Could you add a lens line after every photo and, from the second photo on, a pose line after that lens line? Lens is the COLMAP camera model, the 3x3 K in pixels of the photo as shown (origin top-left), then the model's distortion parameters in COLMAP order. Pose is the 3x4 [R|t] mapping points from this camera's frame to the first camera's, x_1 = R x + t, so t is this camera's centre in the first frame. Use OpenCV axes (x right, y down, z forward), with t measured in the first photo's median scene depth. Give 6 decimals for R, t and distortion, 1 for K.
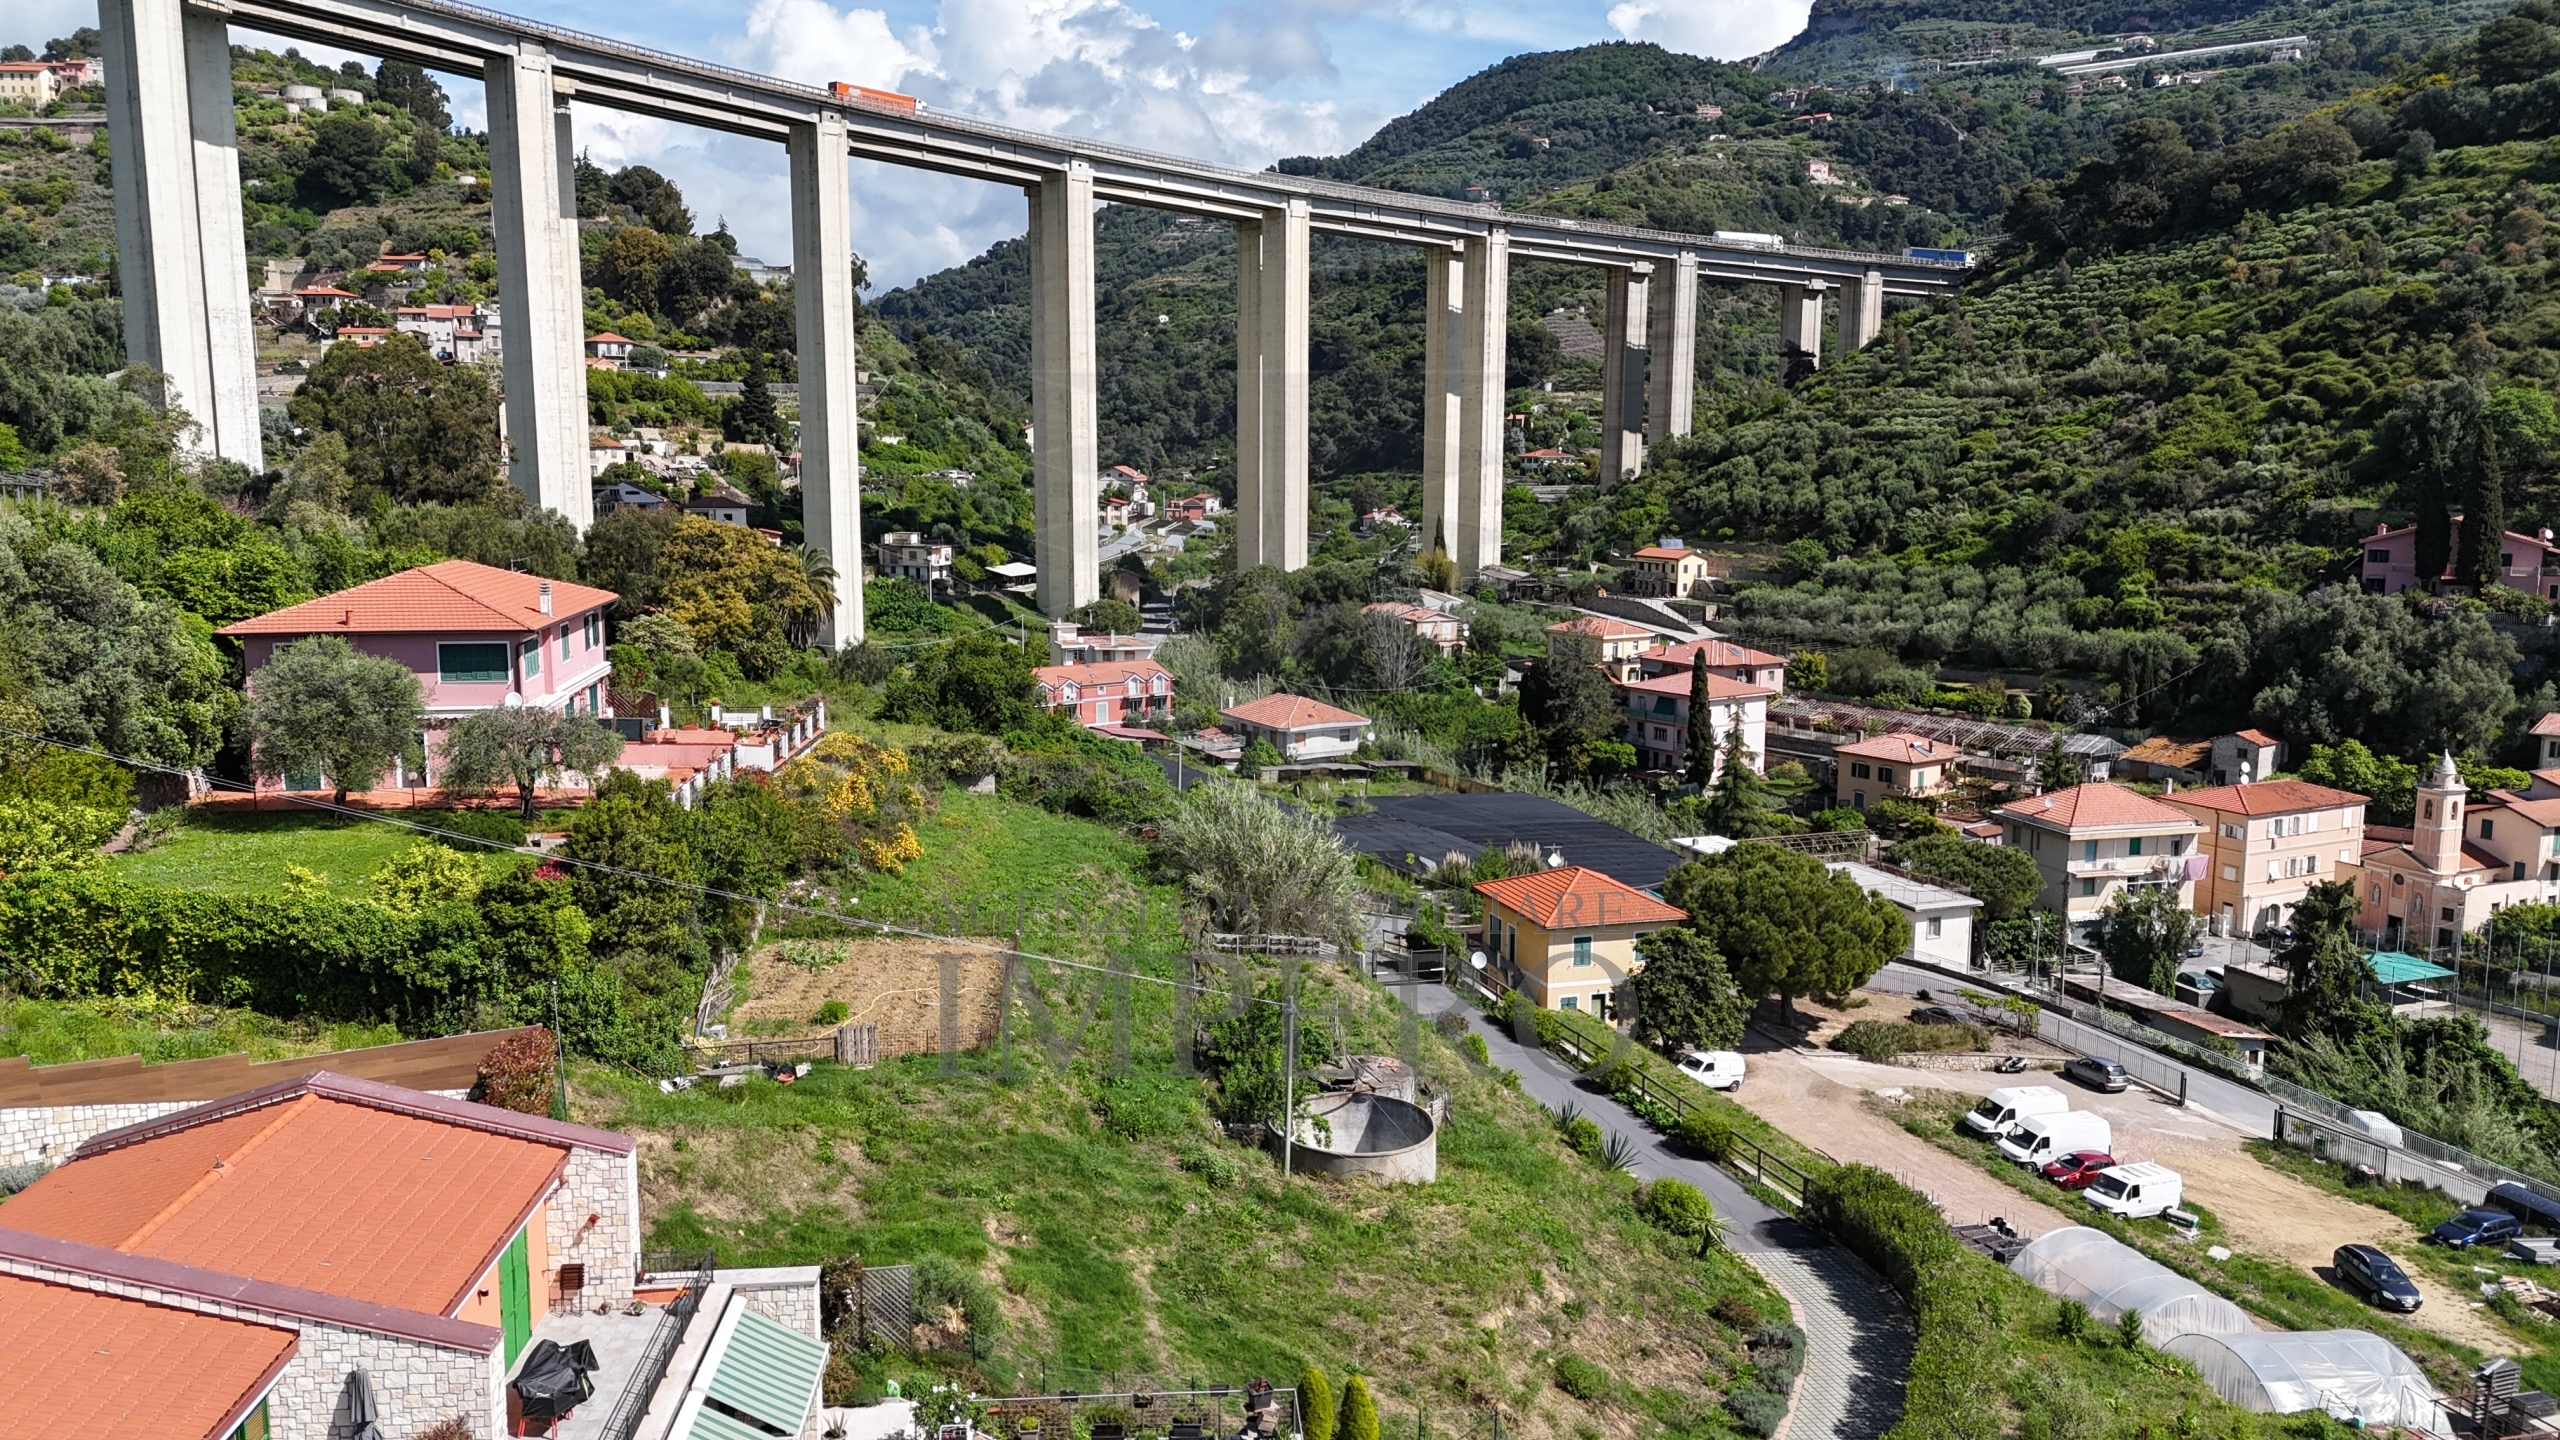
lens RADIAL K [[1880.1, 0, 1282.7], [0, 1880.1, 715.6], [0, 0, 1]] dist [0.086450, -0.082446]
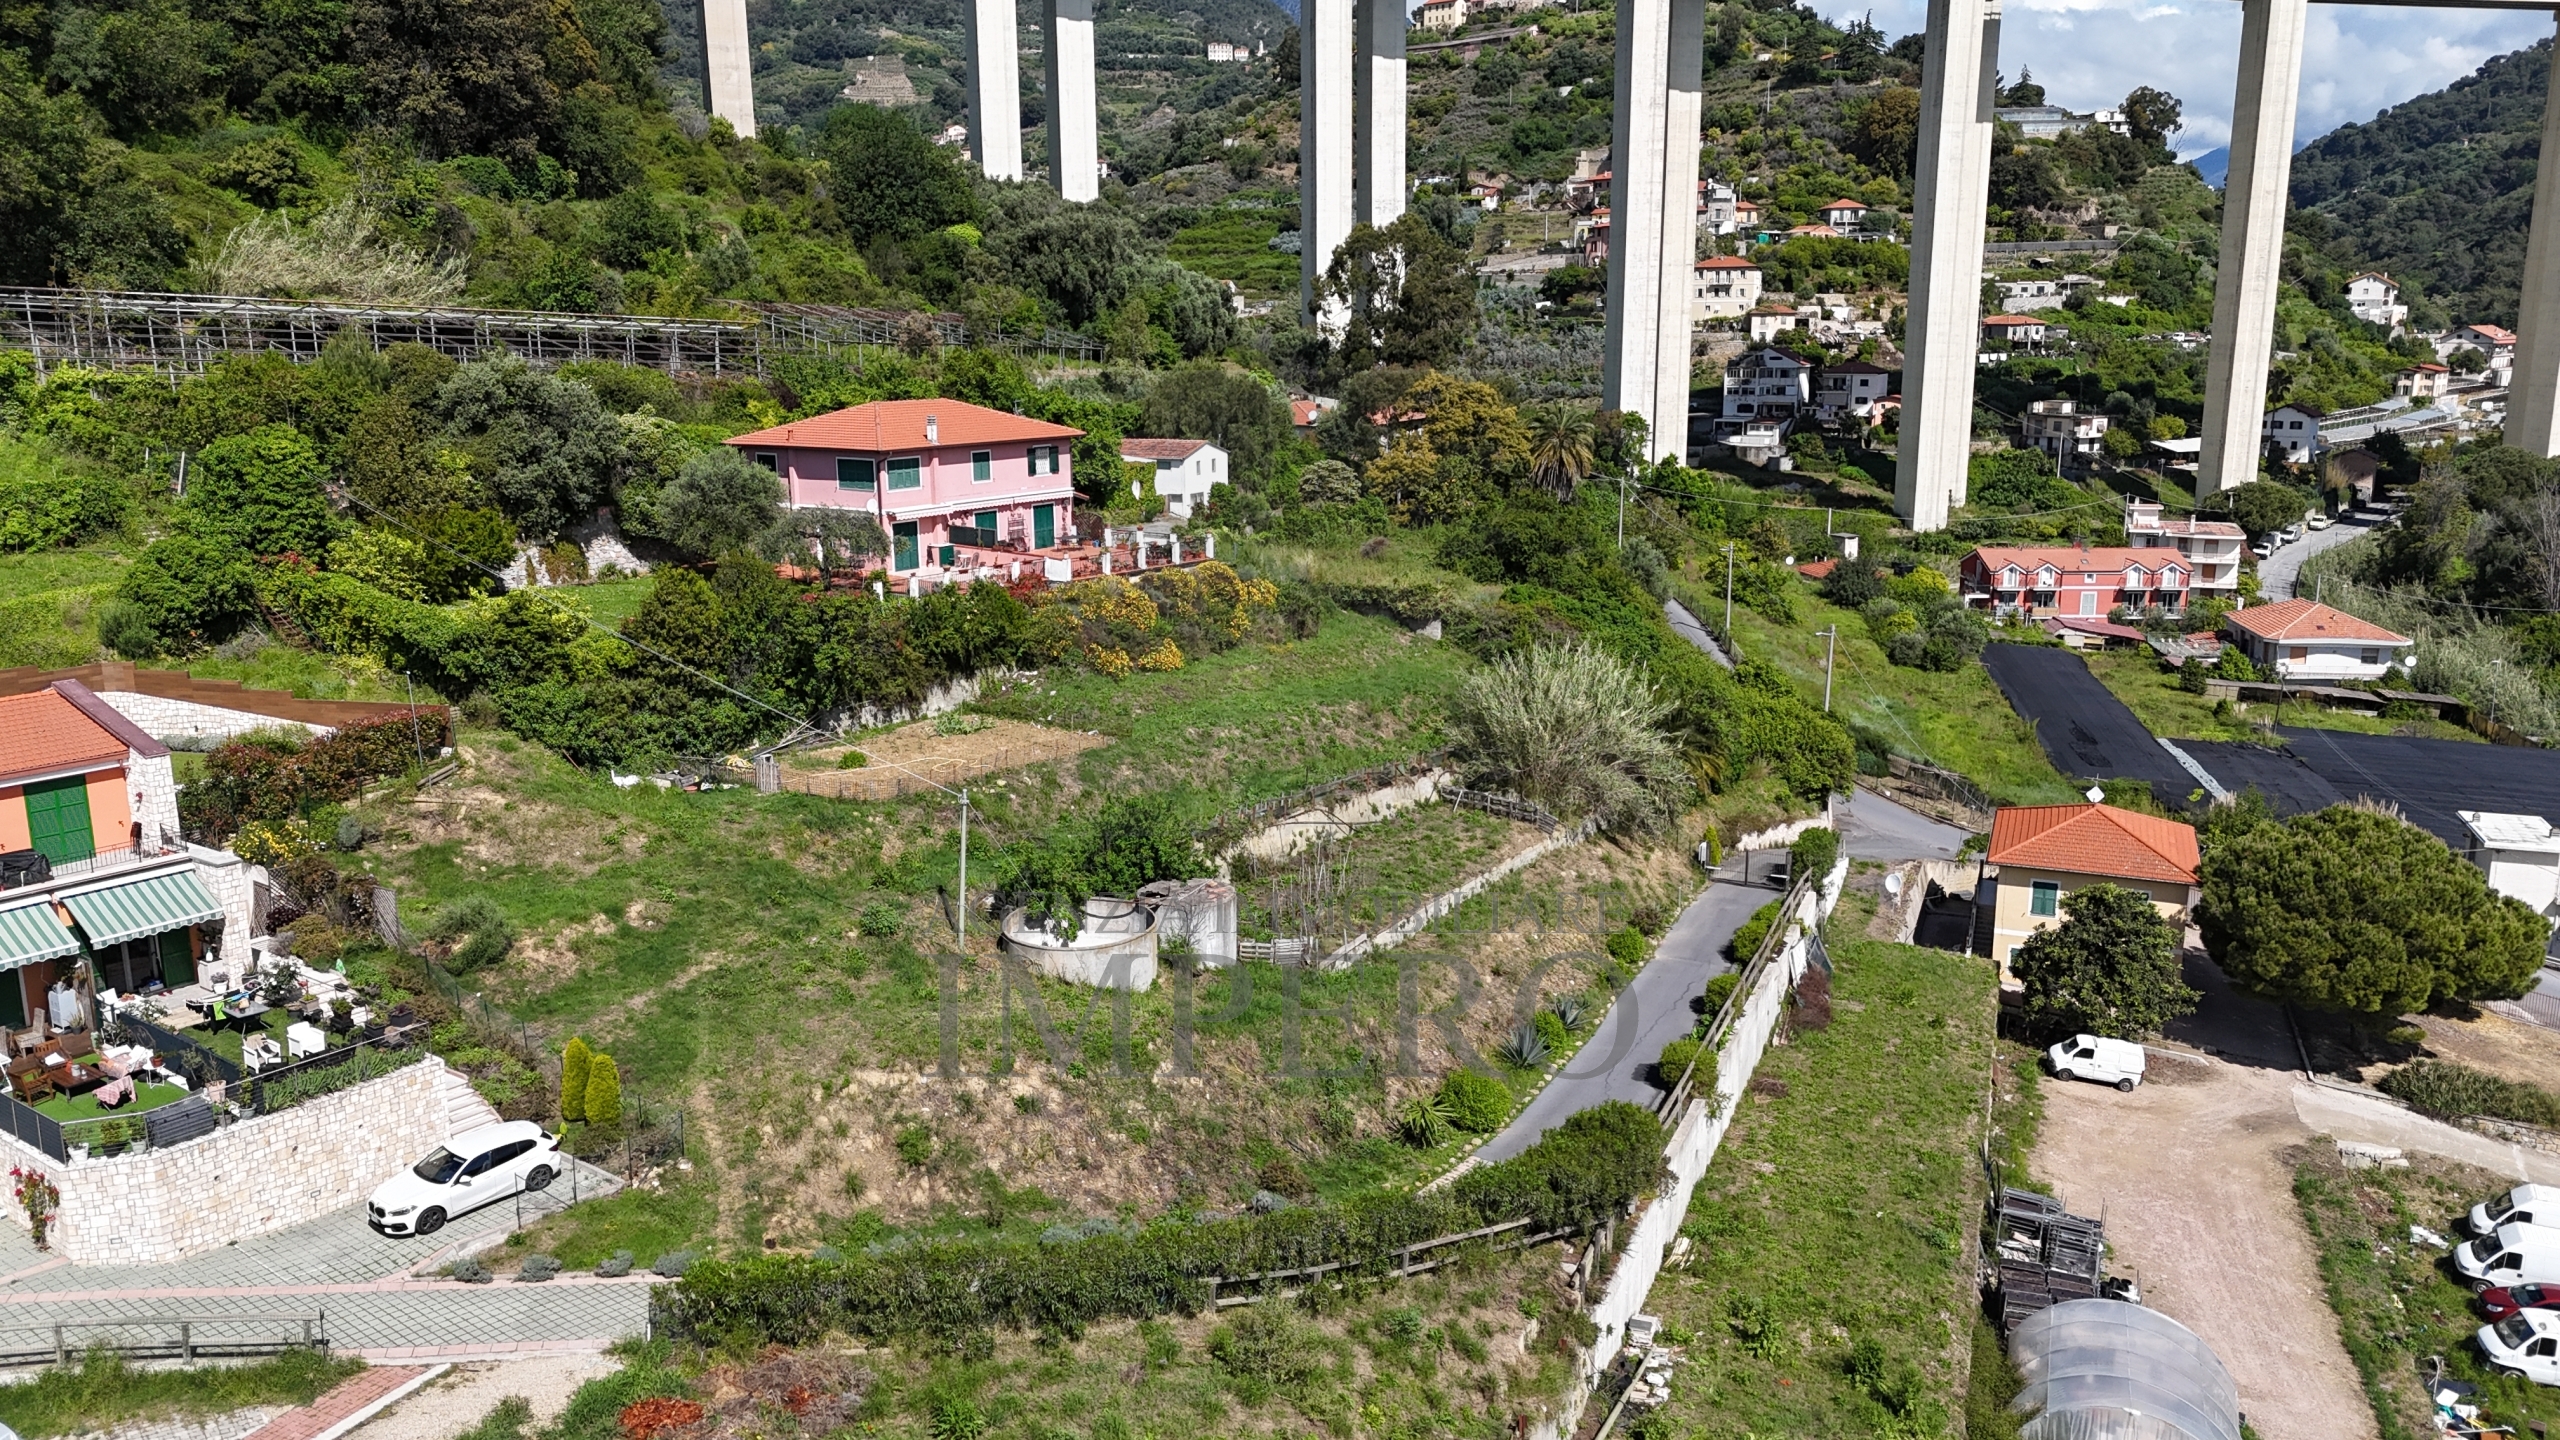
lens RADIAL K [[1892.5, 0, 1291.5], [0, 1892.5, 680.2], [0, 0, 1]] dist [0.094490, -0.097564]
pose [[0.762451, 0.116373, -0.636495, 0.206840], [-0.085519, 0.993188, 0.079147, -0.005294], [0.641370, -0.005913, 0.767209, 0.060147]]
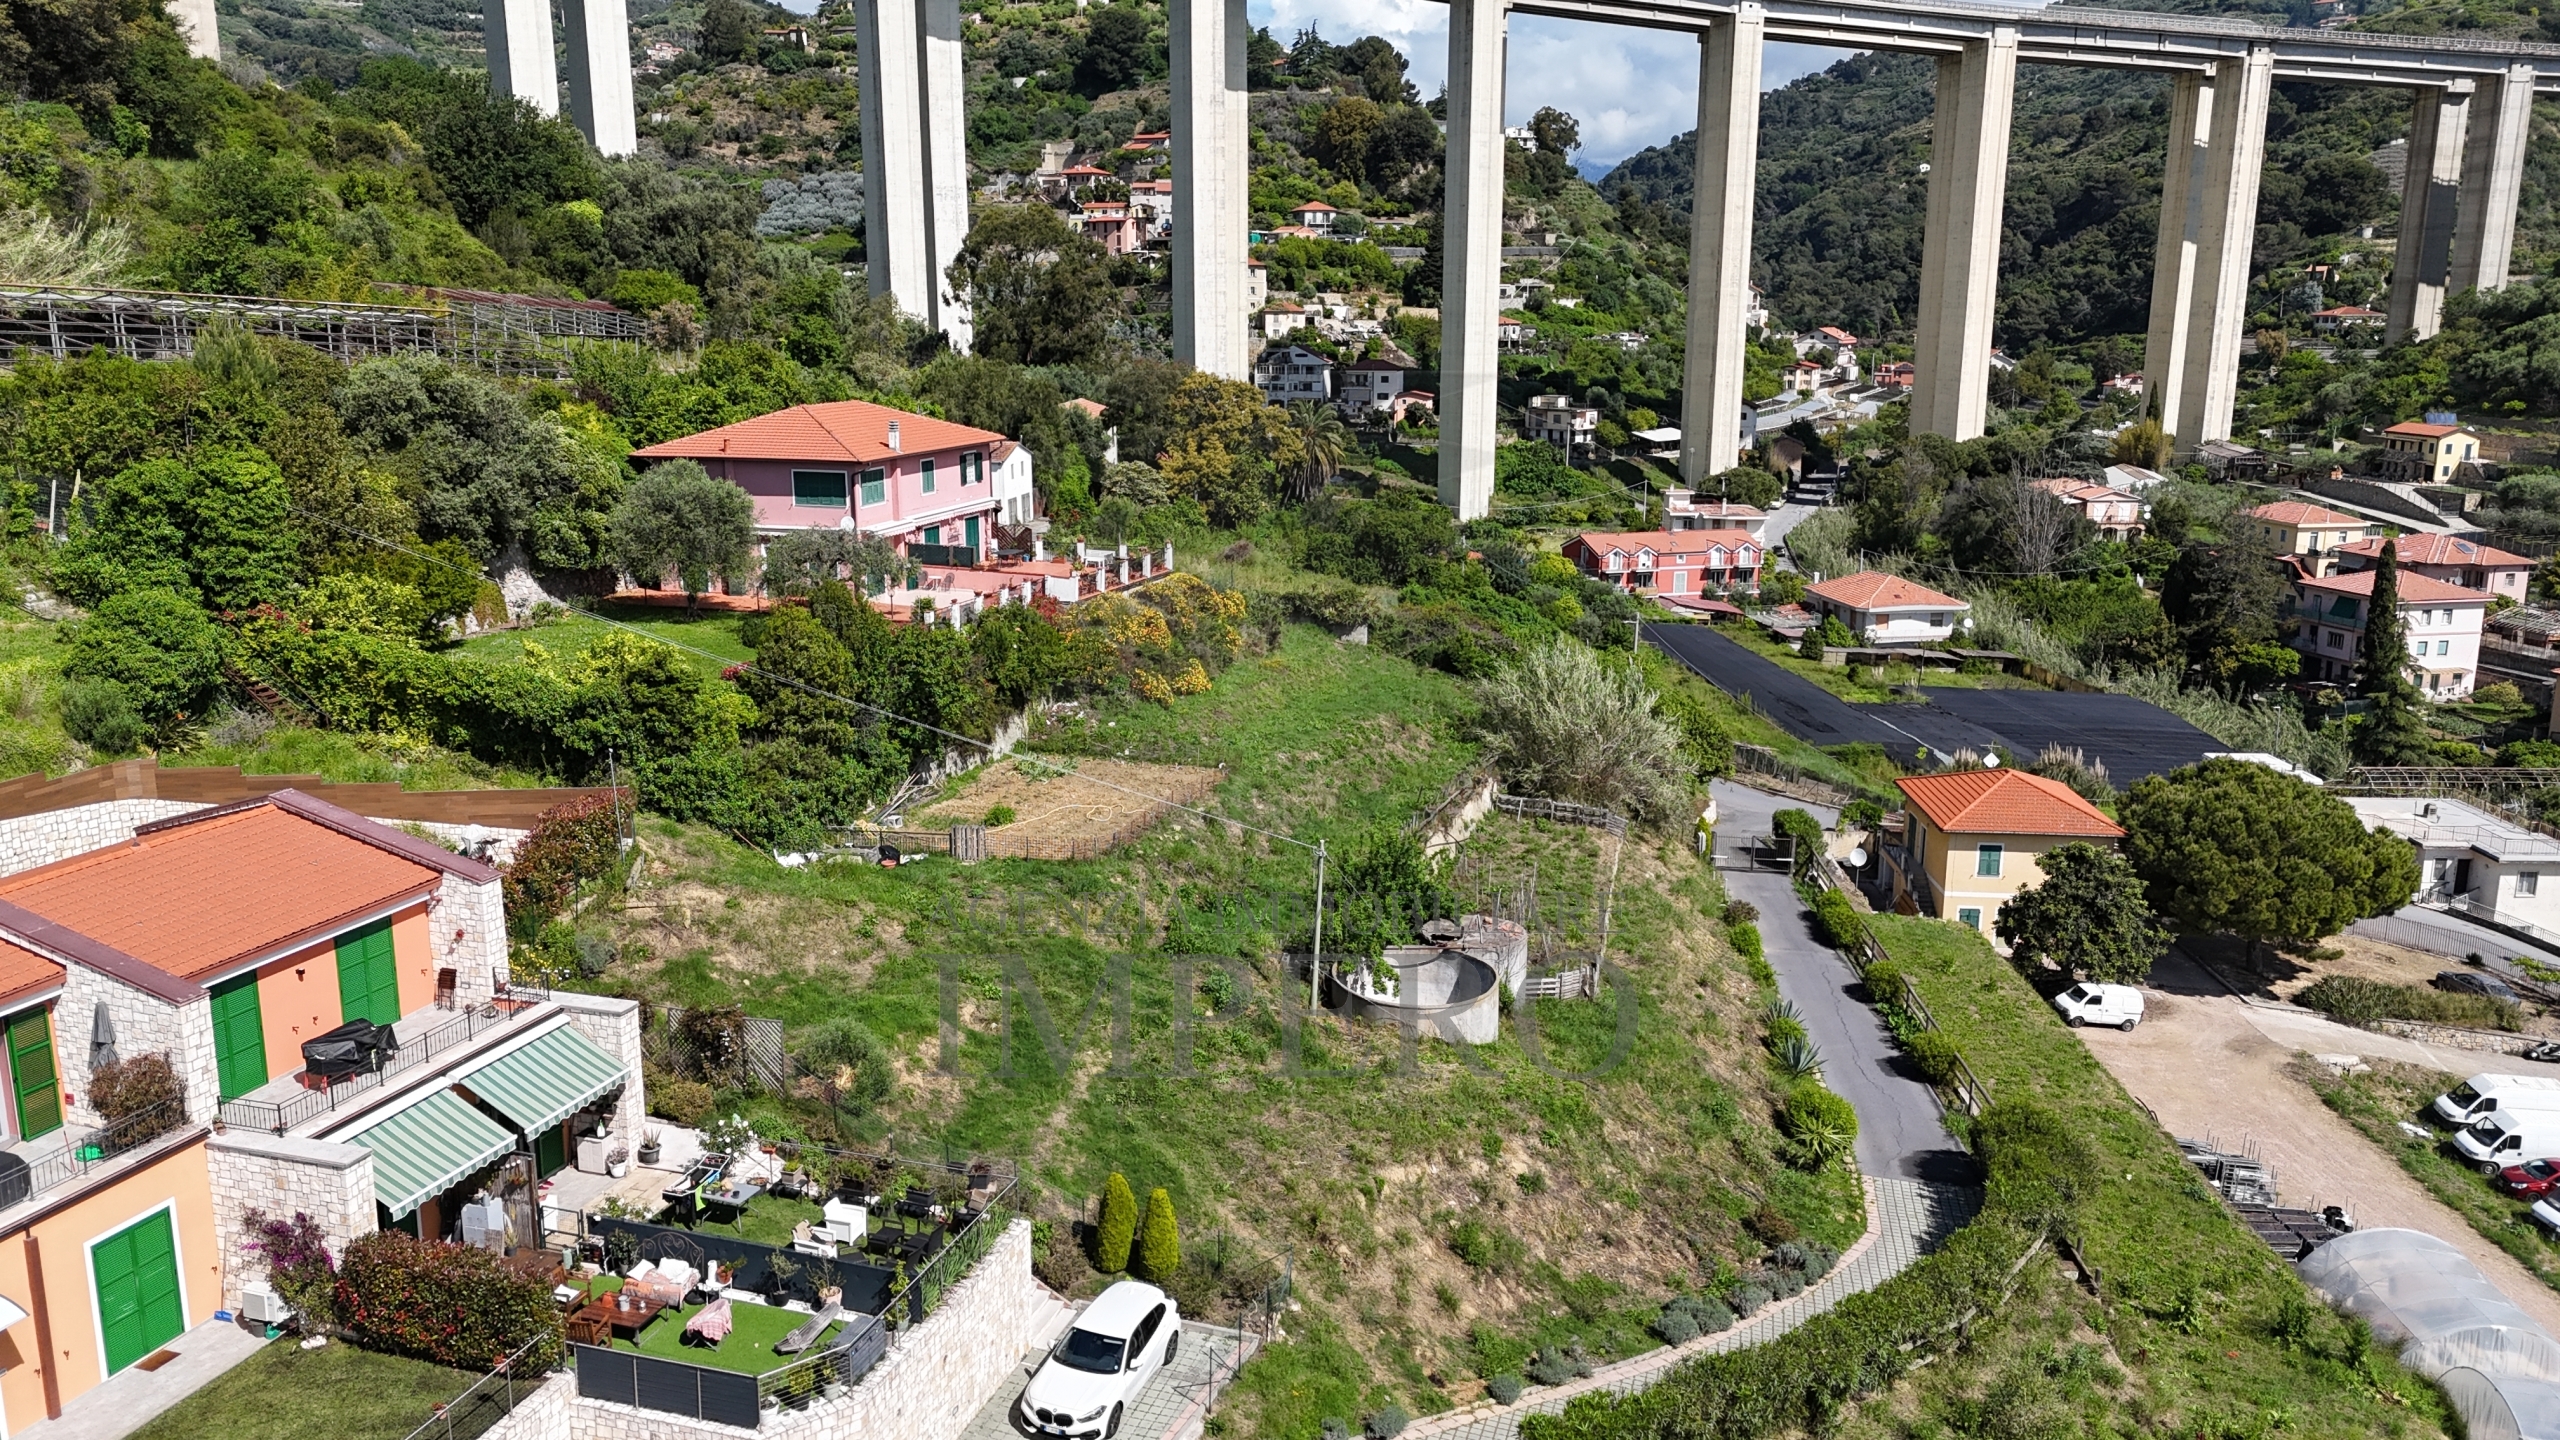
lens RADIAL K [[1880.1, 0, 1282.7], [0, 1880.1, 715.6], [0, 0, 1]] dist [0.086450, -0.082446]
pose [[0.925361, 0.079860, -0.370581, 0.084227], [-0.054130, 0.995377, 0.079338, 0.000767], [0.375203, -0.053356, 0.925406, 0.014295]]
